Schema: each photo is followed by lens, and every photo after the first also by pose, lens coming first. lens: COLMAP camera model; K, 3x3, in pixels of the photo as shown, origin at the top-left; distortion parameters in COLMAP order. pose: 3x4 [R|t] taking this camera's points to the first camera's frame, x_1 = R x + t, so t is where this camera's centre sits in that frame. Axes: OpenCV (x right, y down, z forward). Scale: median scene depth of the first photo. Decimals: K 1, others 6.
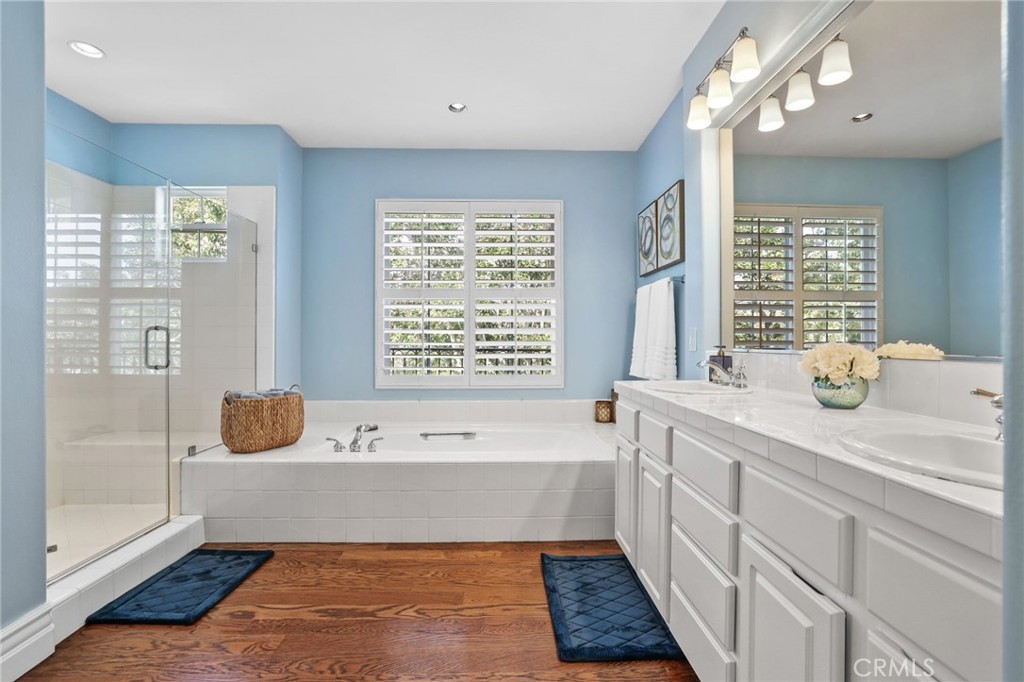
lens RADIAL K [[451.1, 0, 513.6], [0, 451.1, 341.5], [0, 0, 1]] dist [-0.061270, 0.020407]
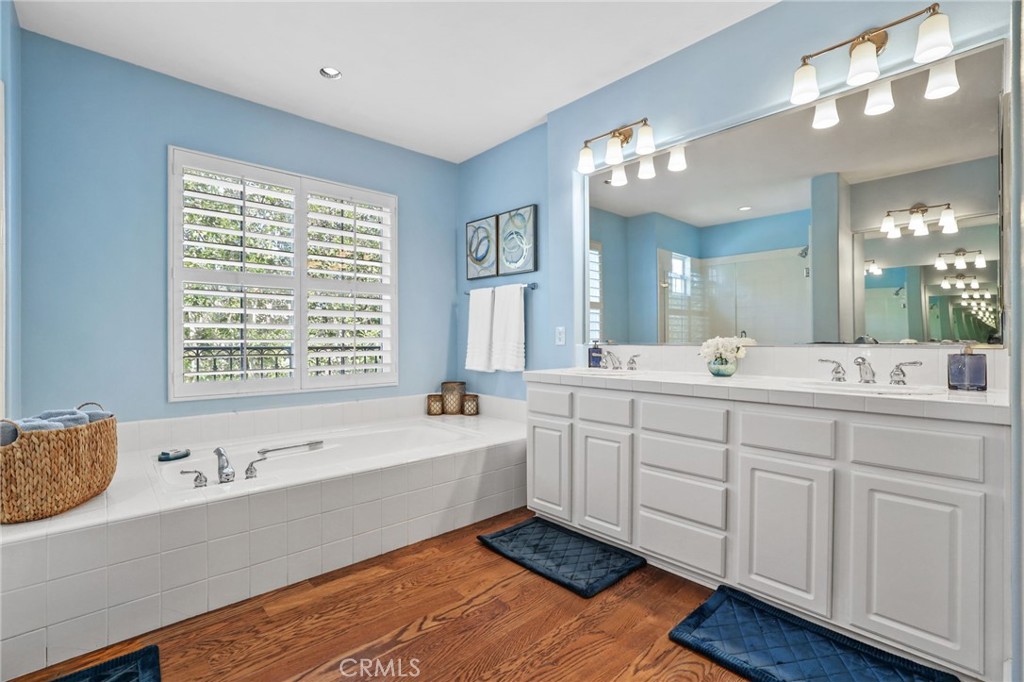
lens RADIAL K [[451.1, 0, 513.6], [0, 451.1, 341.5], [0, 0, 1]] dist [-0.061270, 0.020407]
pose [[0.759963, -0.004387, 0.649951, -0.523146], [0.002446, 0.999989, 0.003890, 0.005705], [-0.649961, -0.001366, 0.759966, 0.124357]]
